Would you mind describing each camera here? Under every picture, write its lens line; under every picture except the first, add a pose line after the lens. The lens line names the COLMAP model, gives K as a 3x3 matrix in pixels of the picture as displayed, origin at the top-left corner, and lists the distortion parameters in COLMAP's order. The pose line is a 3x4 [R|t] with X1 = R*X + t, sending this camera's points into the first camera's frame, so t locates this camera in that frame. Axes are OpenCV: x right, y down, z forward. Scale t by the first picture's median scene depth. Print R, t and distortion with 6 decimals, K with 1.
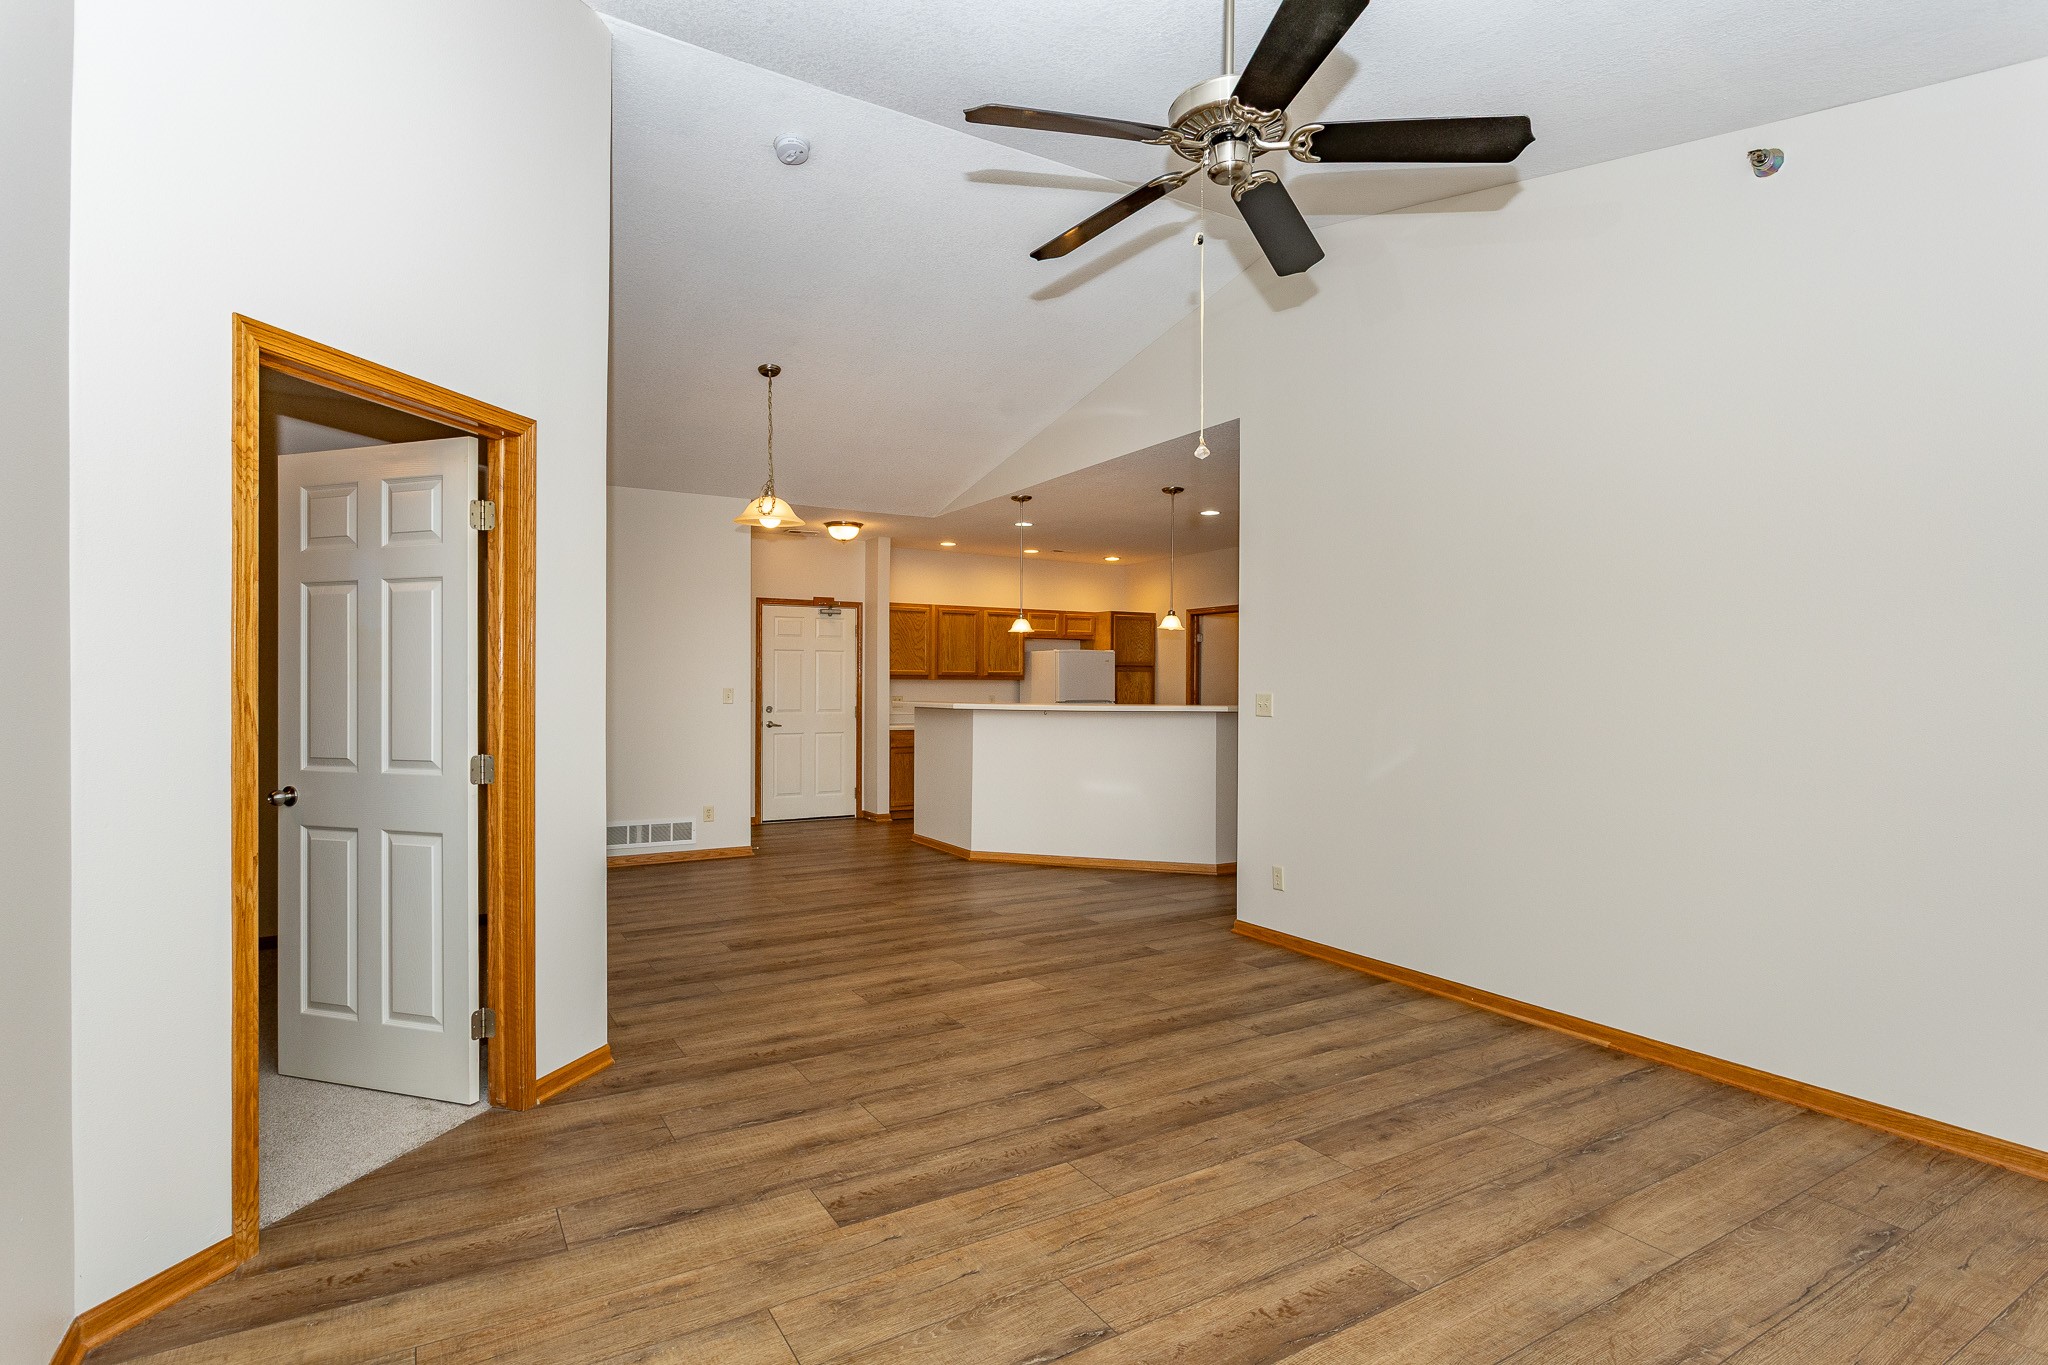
lens RADIAL K [[1020.5, 0, 1005.1], [0, 1020.5, 685.5], [0, 0, 1]] dist [-0.011028, 0.004407]
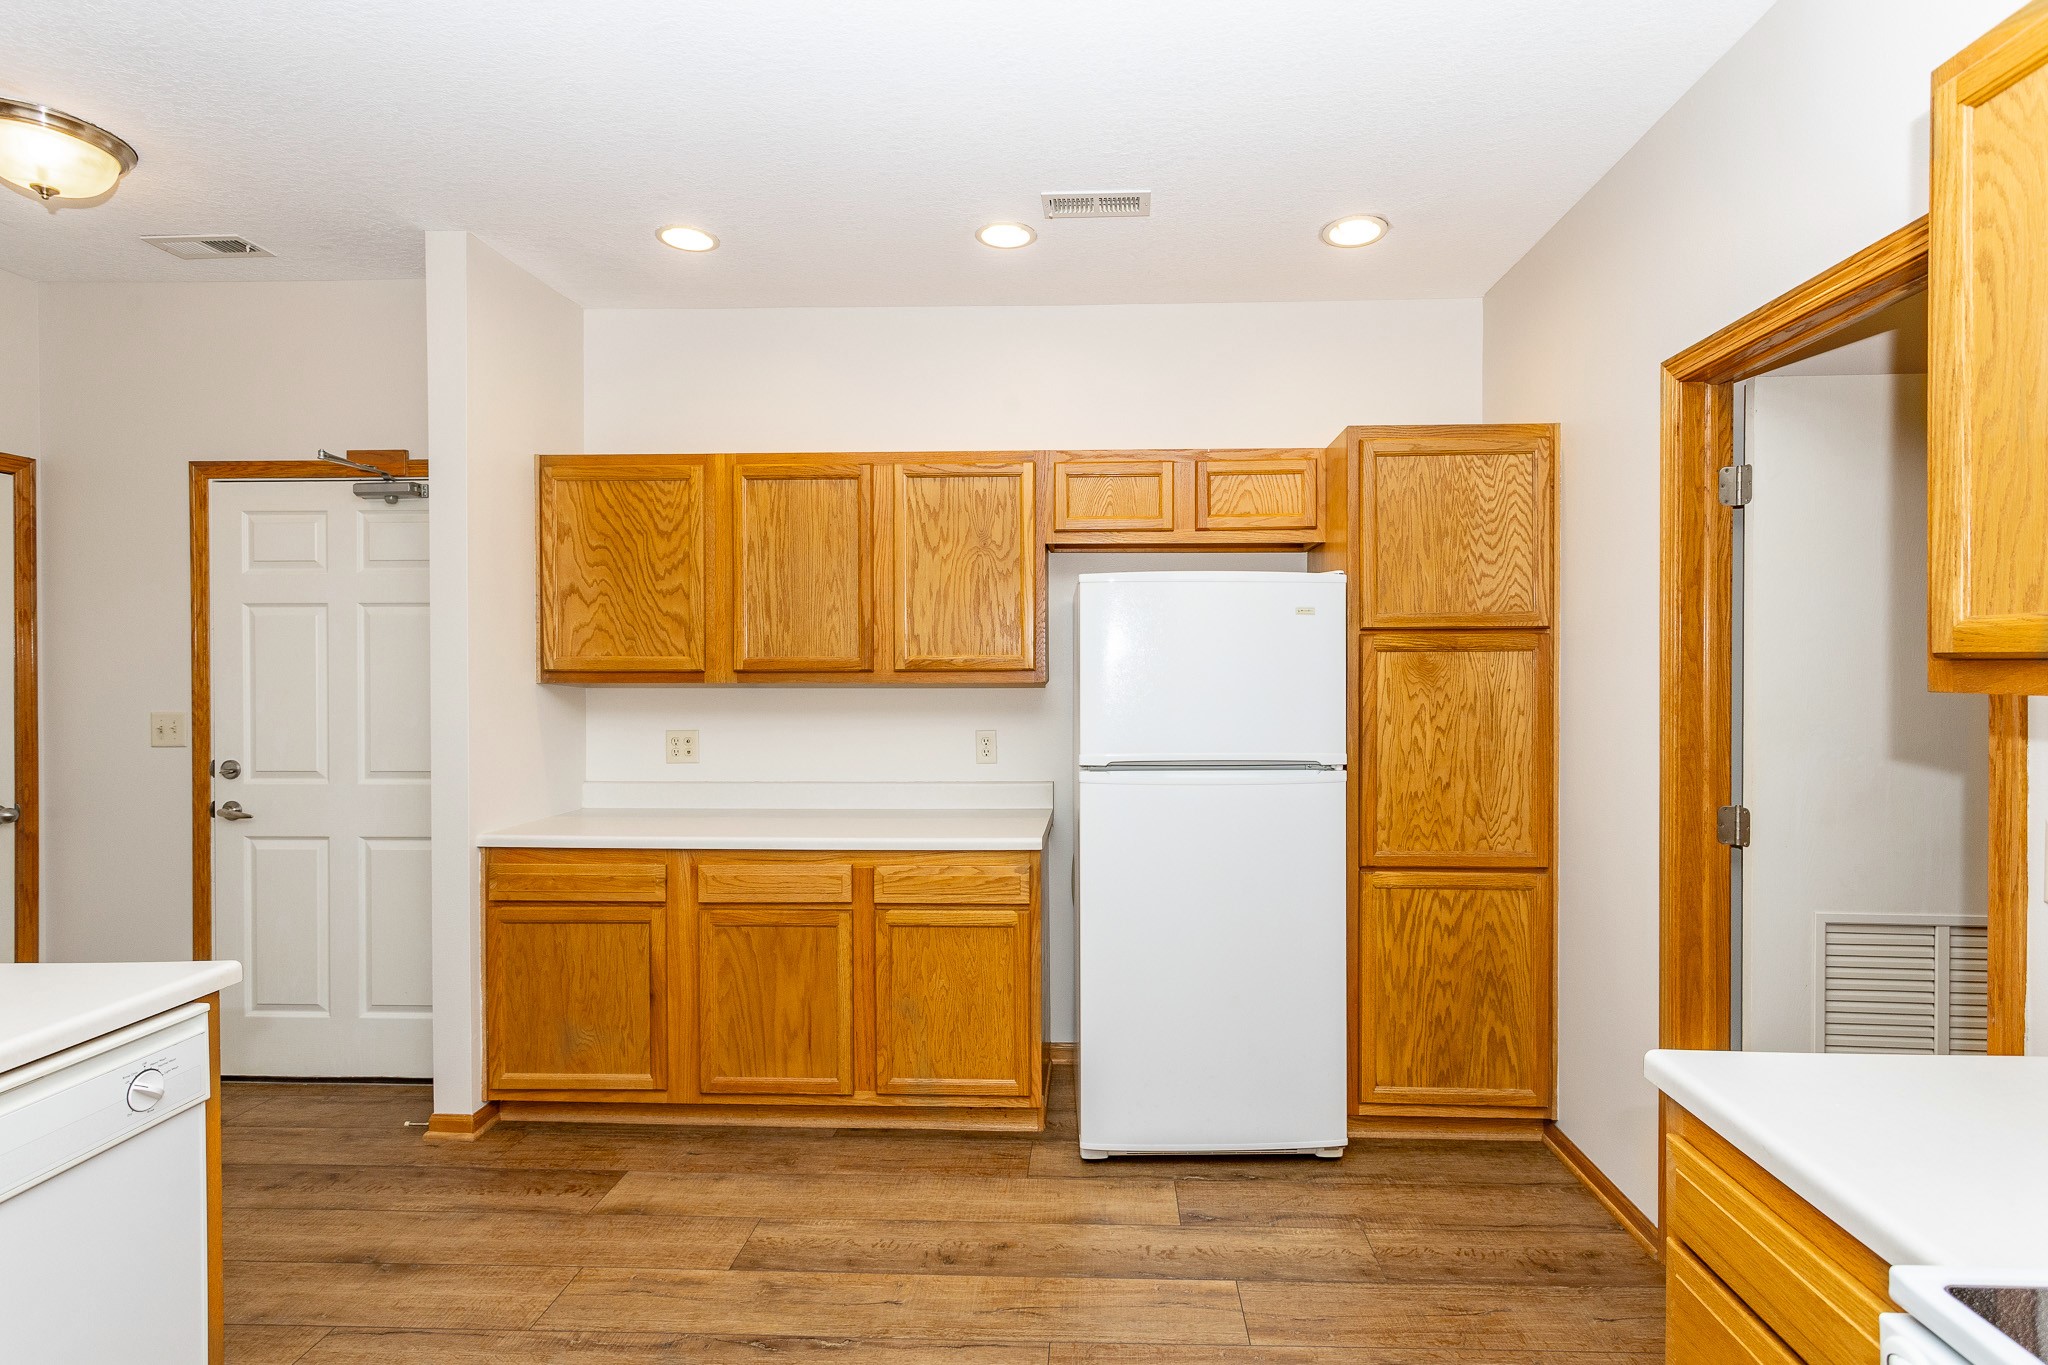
lens RADIAL K [[975.7, 0, 1019.0], [0, 975.7, 683.3], [0, 0, 1]] dist [0.013059, 0.000444]
pose [[0.848386, 0.003561, -0.529366, 0.241889], [0.006411, 0.999835, 0.017002, -0.014291], [0.529339, -0.017818, 0.848223, 1.074073]]
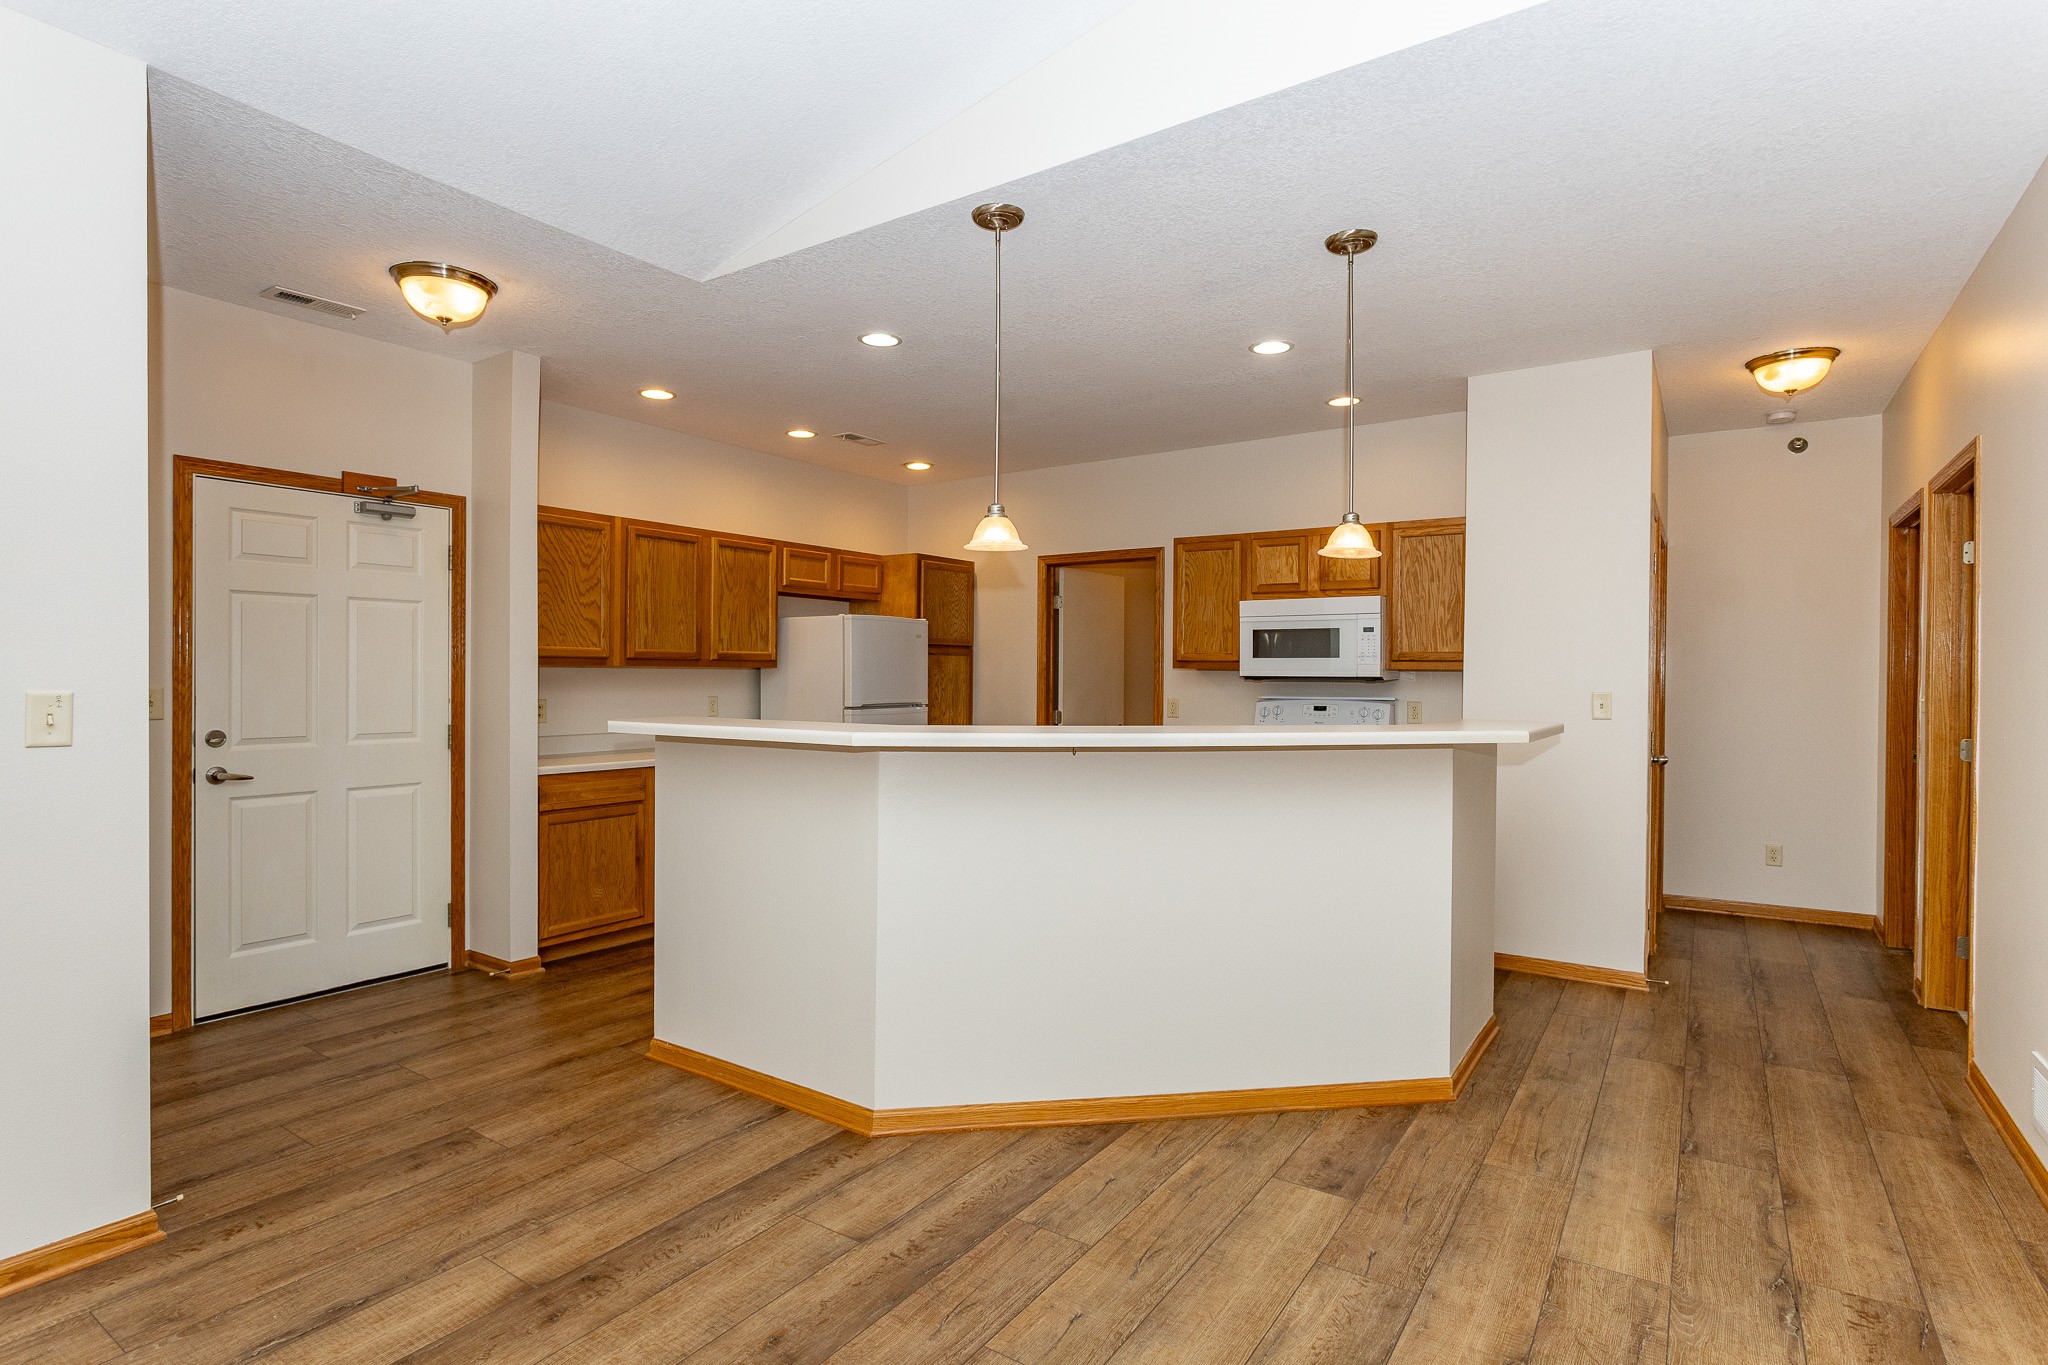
lens RADIAL K [[1020.5, 0, 1012.0], [0, 1020.5, 680.0], [0, 0, 1]] dist [-0.011028, 0.004407]
pose [[0.904044, -0.000980, 0.427439, -0.149318], [-0.002074, 0.999976, 0.006679, -0.003664], [-0.427435, -0.006925, 0.904019, 0.635699]]
